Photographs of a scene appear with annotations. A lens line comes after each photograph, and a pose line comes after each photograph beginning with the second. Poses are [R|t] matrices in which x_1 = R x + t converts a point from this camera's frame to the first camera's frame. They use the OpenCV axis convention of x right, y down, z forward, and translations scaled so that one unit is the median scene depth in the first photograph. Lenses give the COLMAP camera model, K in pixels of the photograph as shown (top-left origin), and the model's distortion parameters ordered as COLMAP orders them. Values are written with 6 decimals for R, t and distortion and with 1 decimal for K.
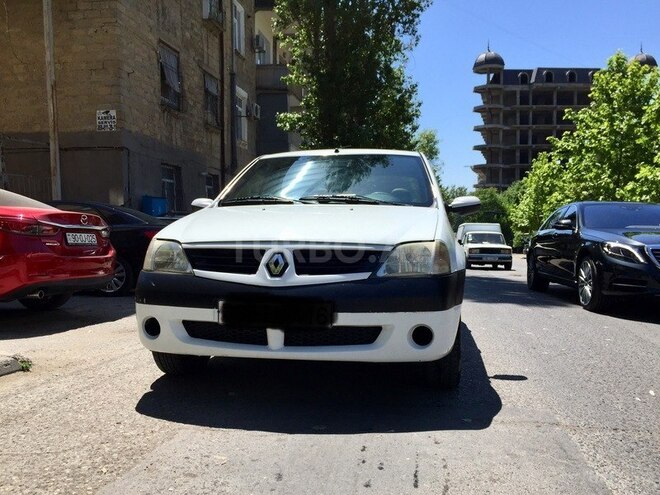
lens RADIAL K [[589.9, 0, 330.0], [0, 589.9, 247.5], [0, 0, 1]] dist [0.113792, -0.169521]
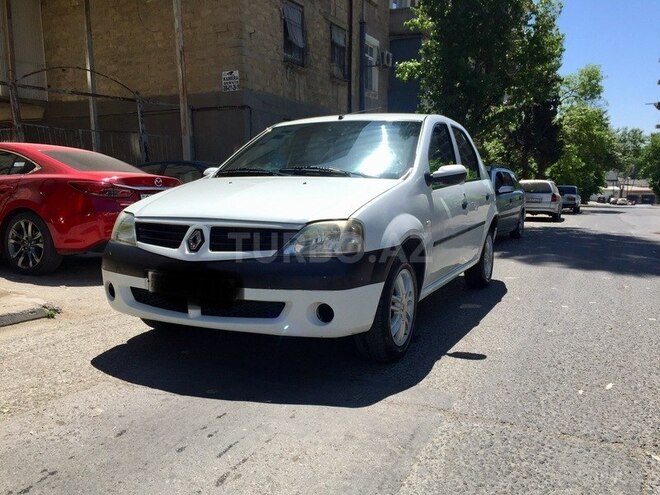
lens RADIAL K [[589.9, 0, 330.0], [0, 589.9, 247.5], [0, 0, 1]] dist [0.113792, -0.169521]
pose [[0.958720, 0.030588, -0.282702, 0.275049], [-0.004789, 0.995793, 0.091502, -0.035488], [0.284311, -0.086371, 0.954834, 0.020075]]
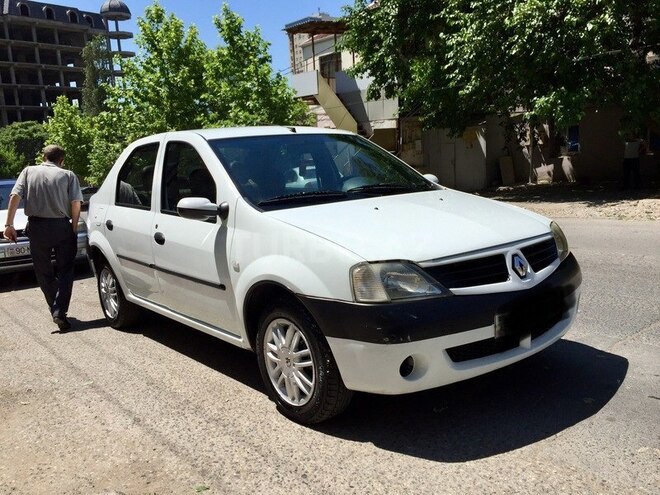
lens RADIAL K [[589.9, 0, 330.0], [0, 589.9, 247.5], [0, 0, 1]] dist [0.113792, -0.169521]
pose [[0.634567, -0.163487, 0.755378, -0.640046], [0.087443, 0.986282, 0.140004, -0.104776], [-0.767905, -0.022789, 0.640158, 0.363514]]
